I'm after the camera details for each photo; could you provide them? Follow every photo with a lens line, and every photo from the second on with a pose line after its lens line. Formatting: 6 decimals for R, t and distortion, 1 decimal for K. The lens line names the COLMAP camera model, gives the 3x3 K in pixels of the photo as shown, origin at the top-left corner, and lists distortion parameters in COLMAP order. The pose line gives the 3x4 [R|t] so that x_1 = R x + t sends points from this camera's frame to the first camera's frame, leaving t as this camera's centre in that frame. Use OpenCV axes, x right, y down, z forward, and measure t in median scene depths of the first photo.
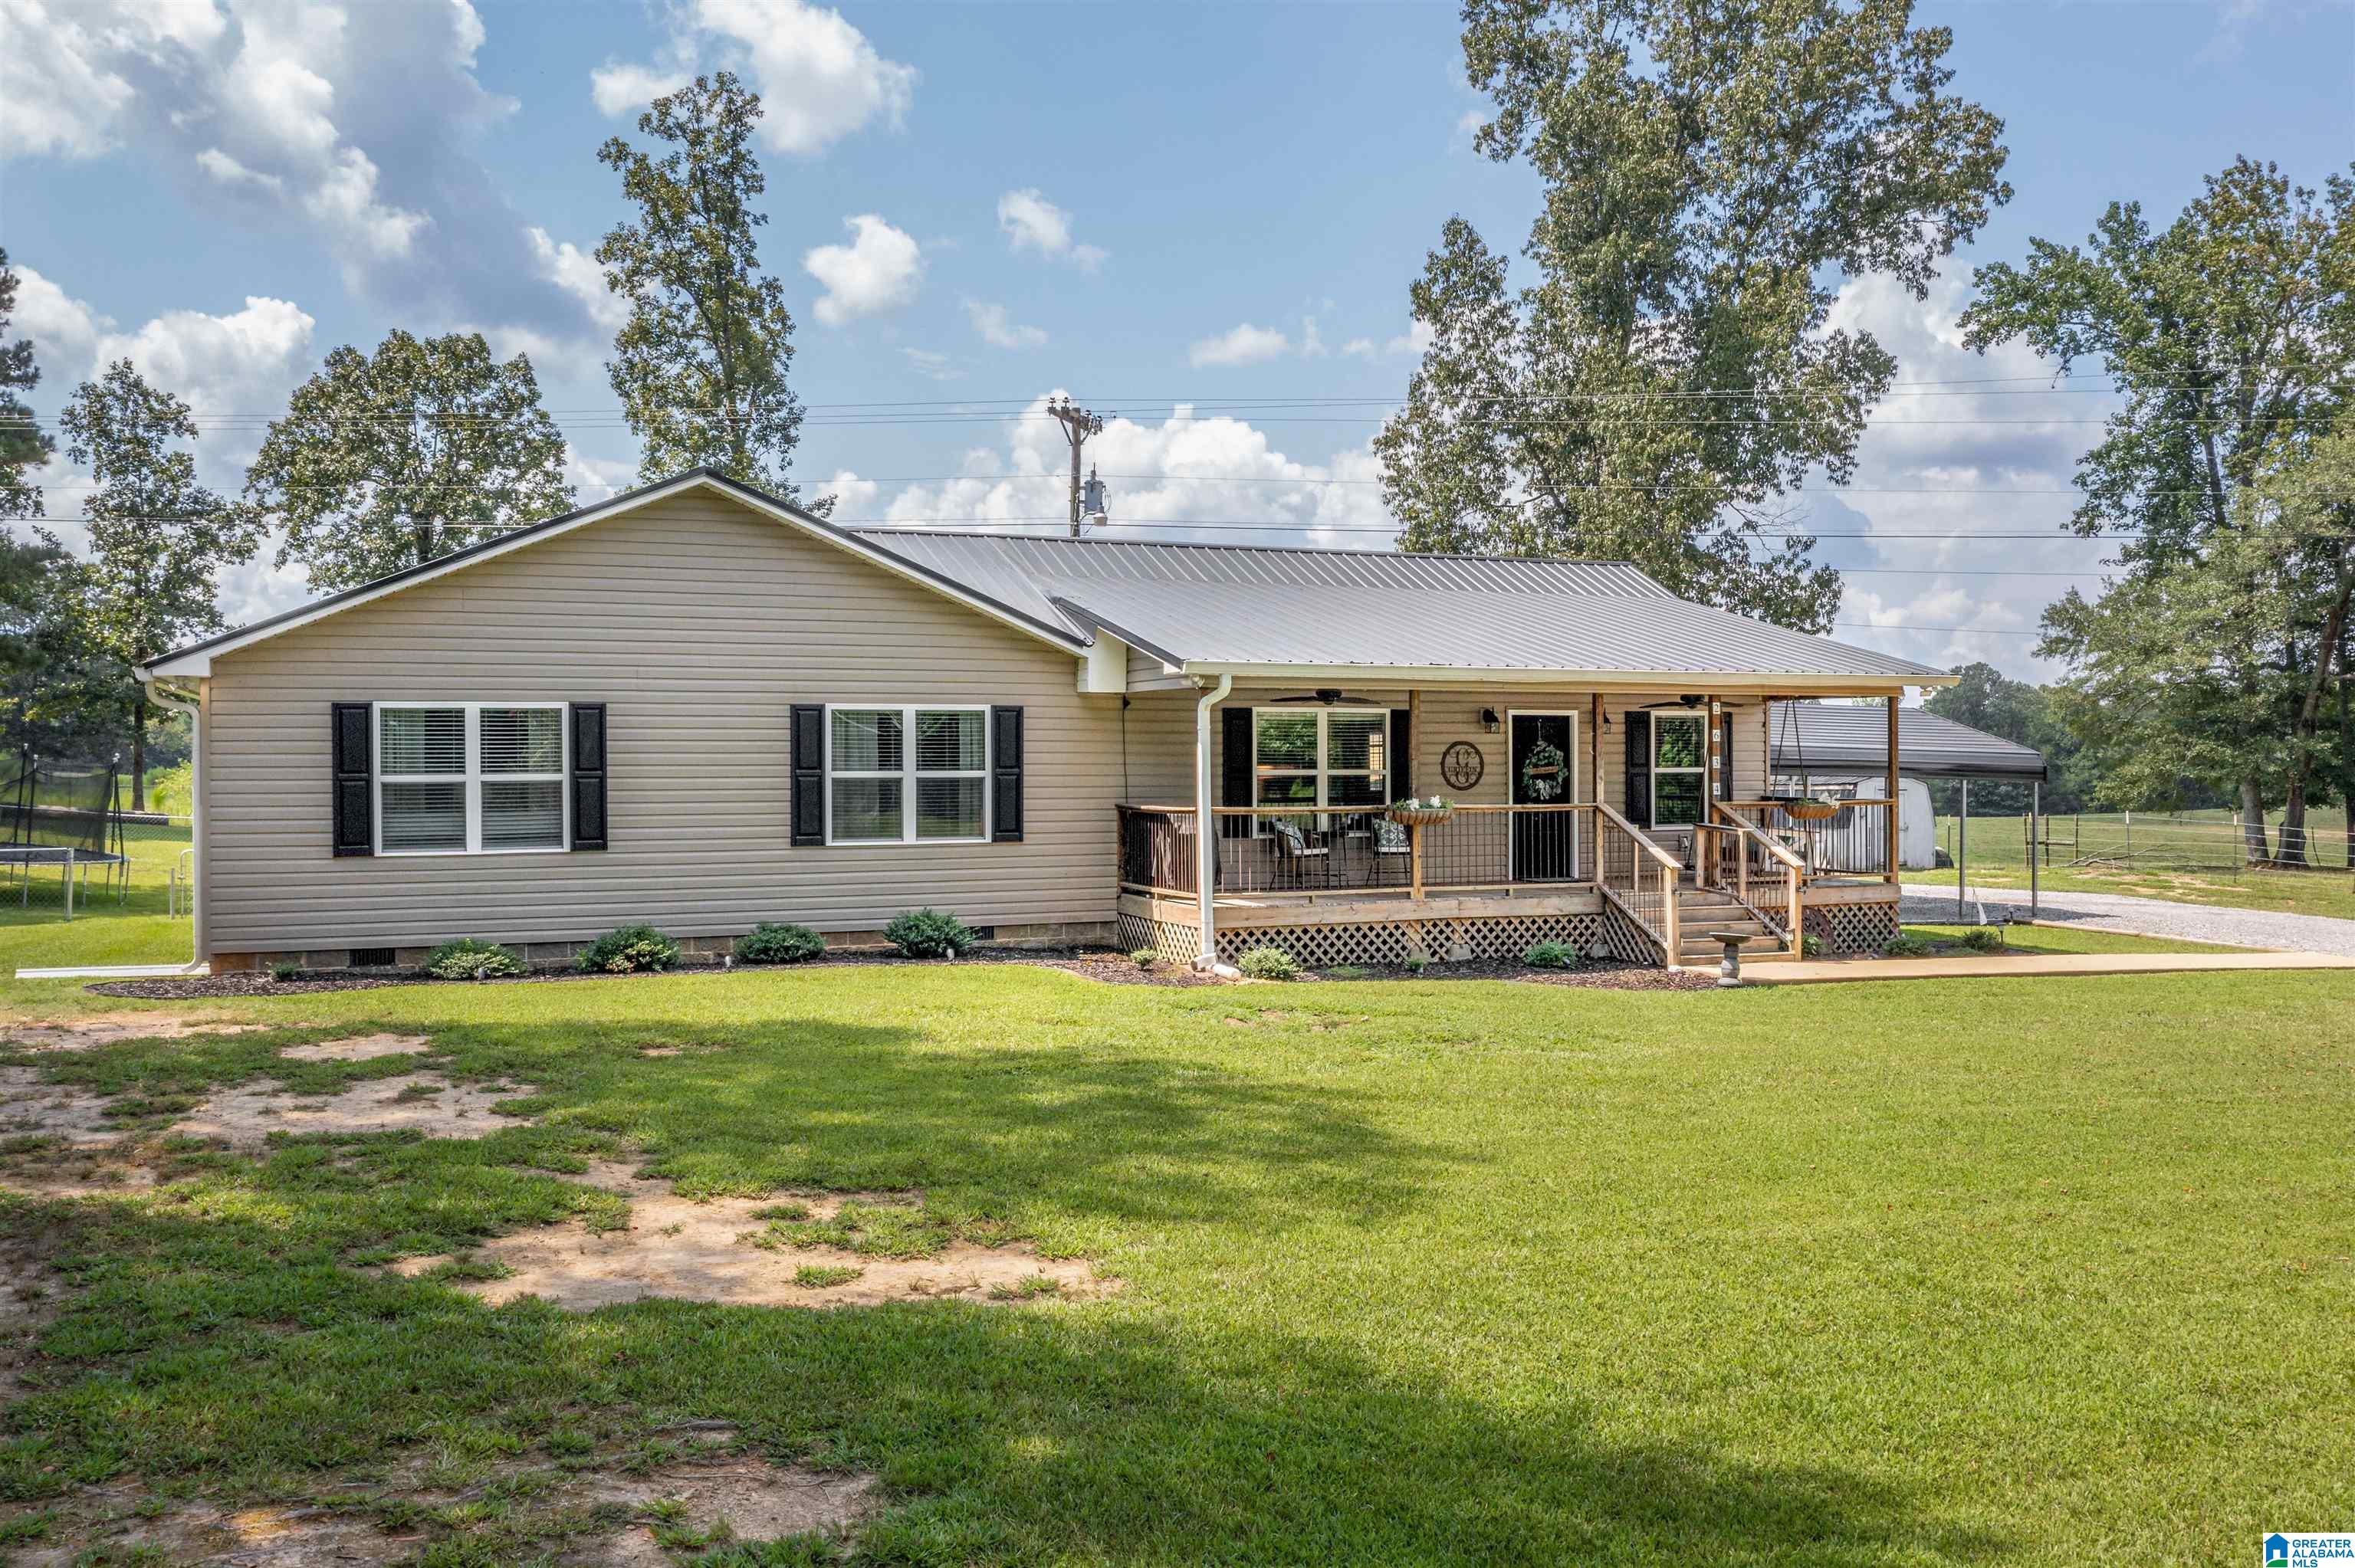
lens RADIAL K [[1804.6, 0, 1177.5], [0, 1804.6, 784.0], [0, 0, 1]] dist [-0.019149, -0.000042]
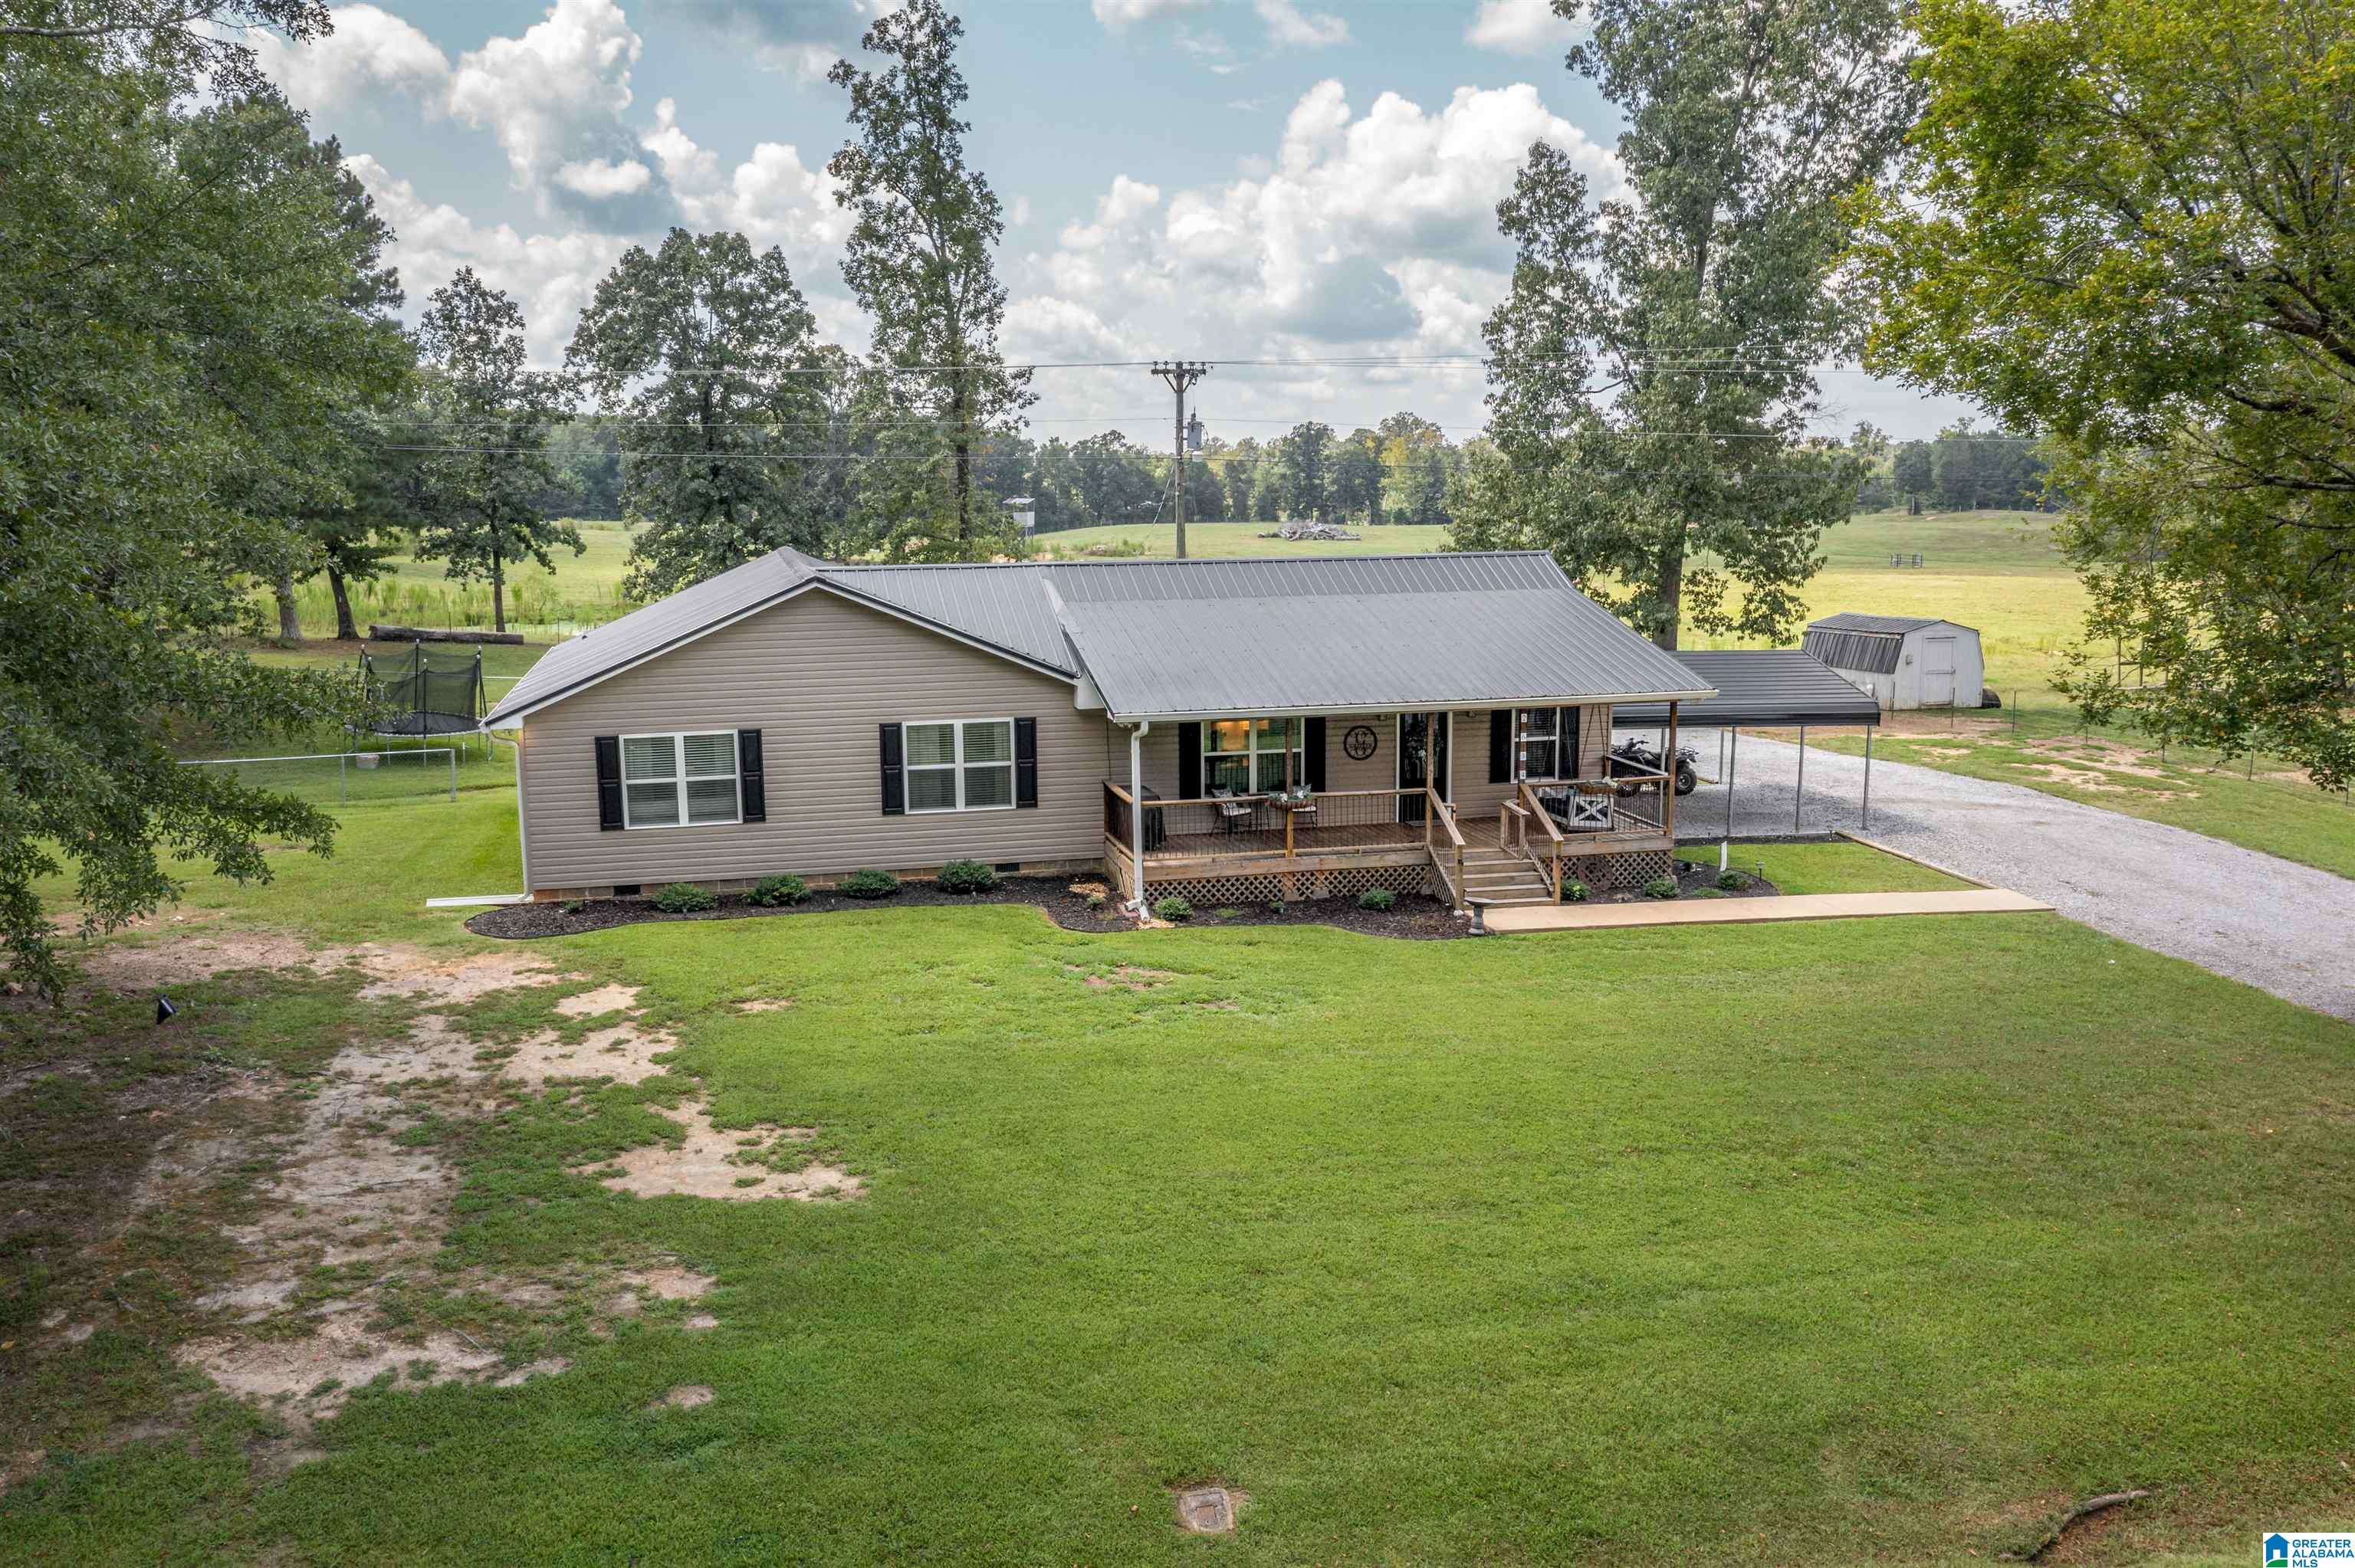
lens RADIAL K [[1774.0, 0, 1167.3], [0, 1774.0, 743.9], [0, 0, 1]] dist [-0.015942, 0.000297]
pose [[0.985375, 0.016800, -0.169571, 0.251460], [0.007978, 0.989489, 0.144389, -0.216379], [0.170215, -0.143630, 0.974883, -0.381874]]
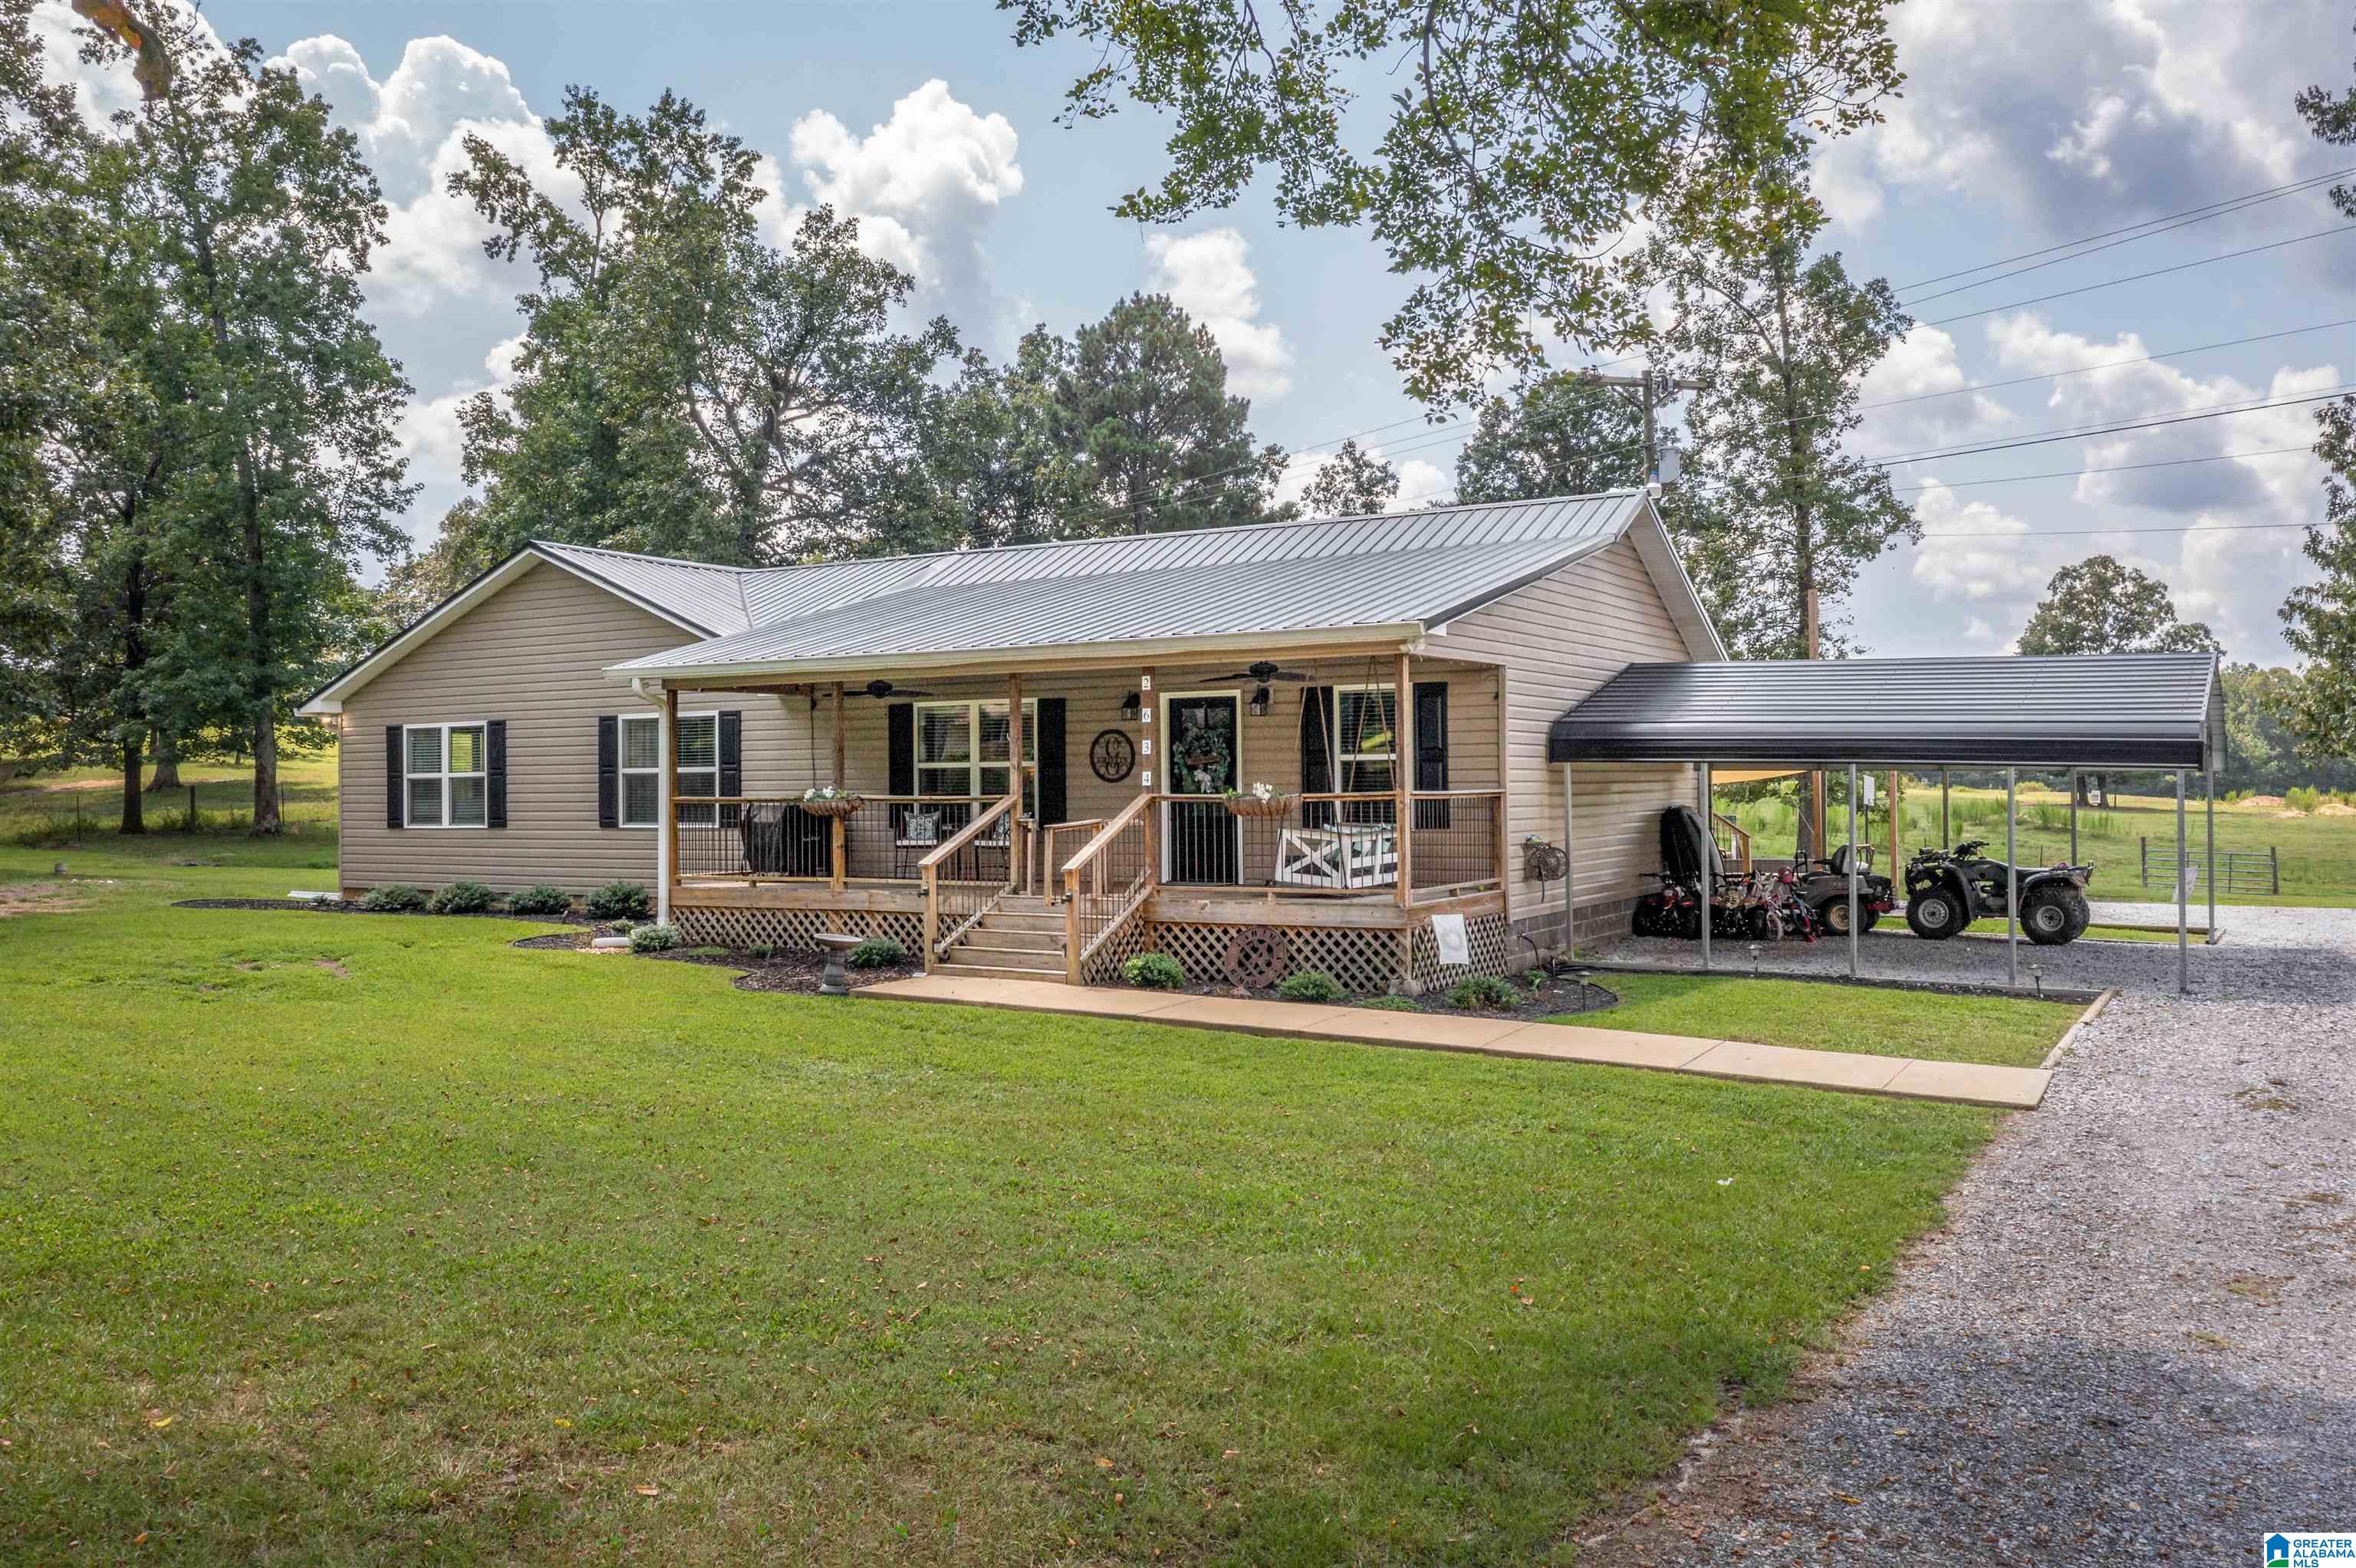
lens RADIAL K [[1805.5, 0, 1178.0], [0, 1805.5, 784.0], [0, 0, 1]] dist [-0.019149, -0.000042]
pose [[0.635640, 0.004377, -0.771974, 0.923244], [0.013055, 0.999780, 0.016417, -0.010740], [0.771876, -0.020514, 0.635443, 0.450062]]
